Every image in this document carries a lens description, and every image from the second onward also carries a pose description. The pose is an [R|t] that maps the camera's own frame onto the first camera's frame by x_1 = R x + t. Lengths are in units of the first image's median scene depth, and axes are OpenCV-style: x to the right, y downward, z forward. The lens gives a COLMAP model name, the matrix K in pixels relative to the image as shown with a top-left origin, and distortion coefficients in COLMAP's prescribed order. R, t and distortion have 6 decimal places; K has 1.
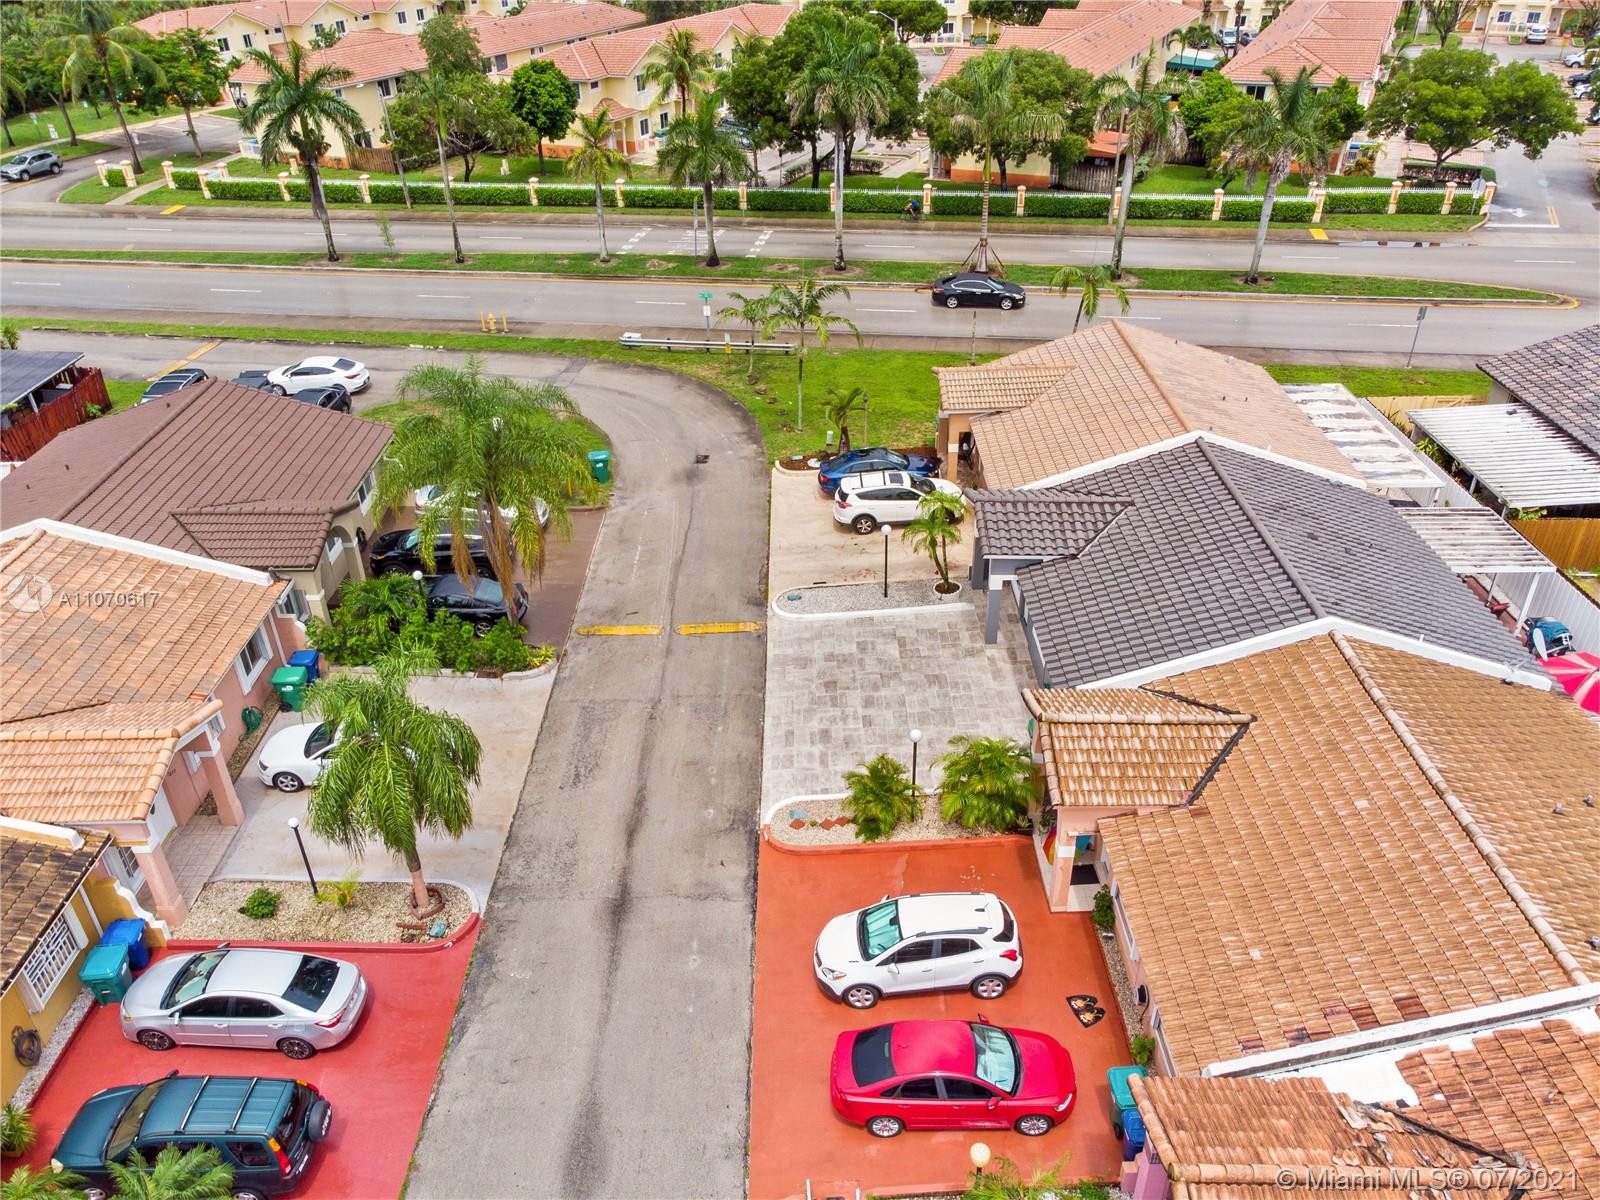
lens RADIAL K [[1214.6, 0, 790.9], [0, 1214.6, 596.5], [0, 0, 1]] dist [0.019060, 0.002169]
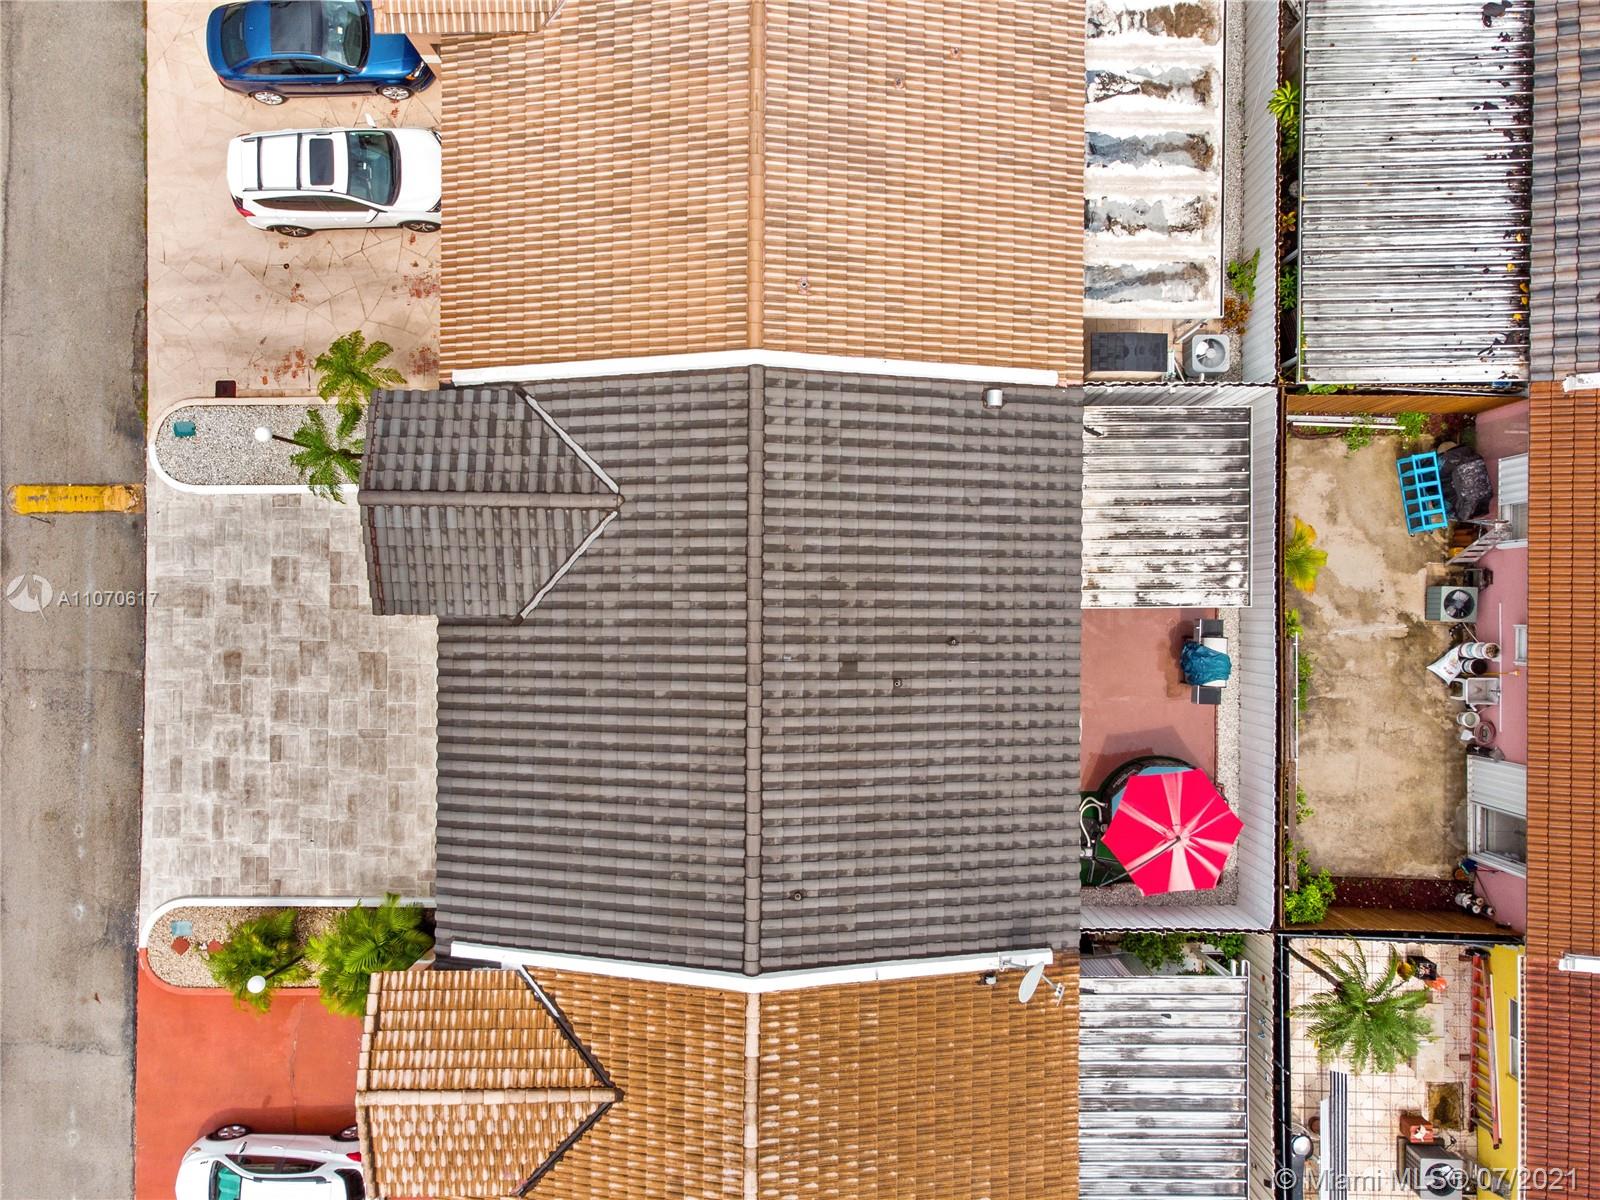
lens RADIAL K [[1214.6, 0, 814.8], [0, 1214.6, 618.8], [0, 0, 1]] dist [0.019060, 0.002169]
pose [[0.999836, 0.009209, 0.015566, 0.381732], [-0.018085, 0.518823, 0.854690, -0.590217], [-0.000205, -0.854832, 0.518905, 0.656444]]
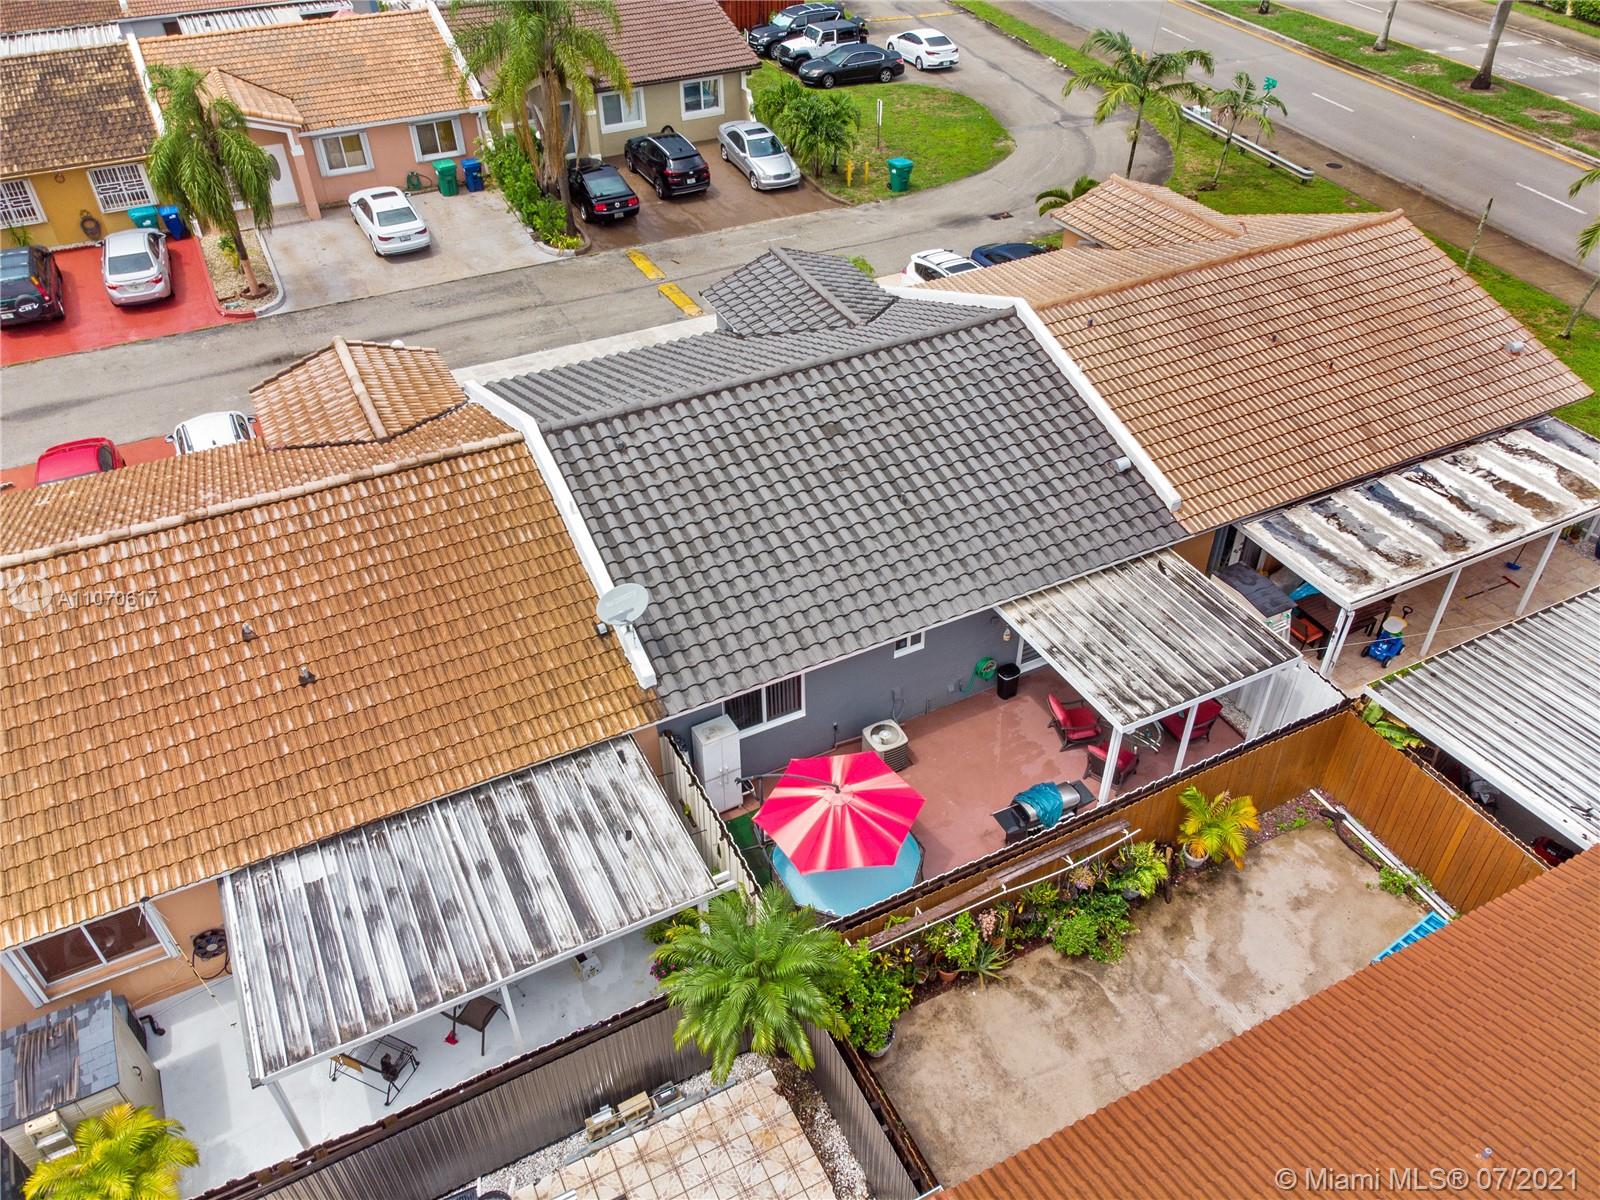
lens RADIAL K [[1214.6, 0, 798.2], [0, 1214.6, 602.3], [0, 0, 1]] dist [0.019060, 0.002169]
pose [[0.450699, 0.567067, -0.689424, 0.919834], [-0.460015, 0.809407, 0.365029, -0.206078], [0.765021, 0.152627, 0.625658, 0.535780]]
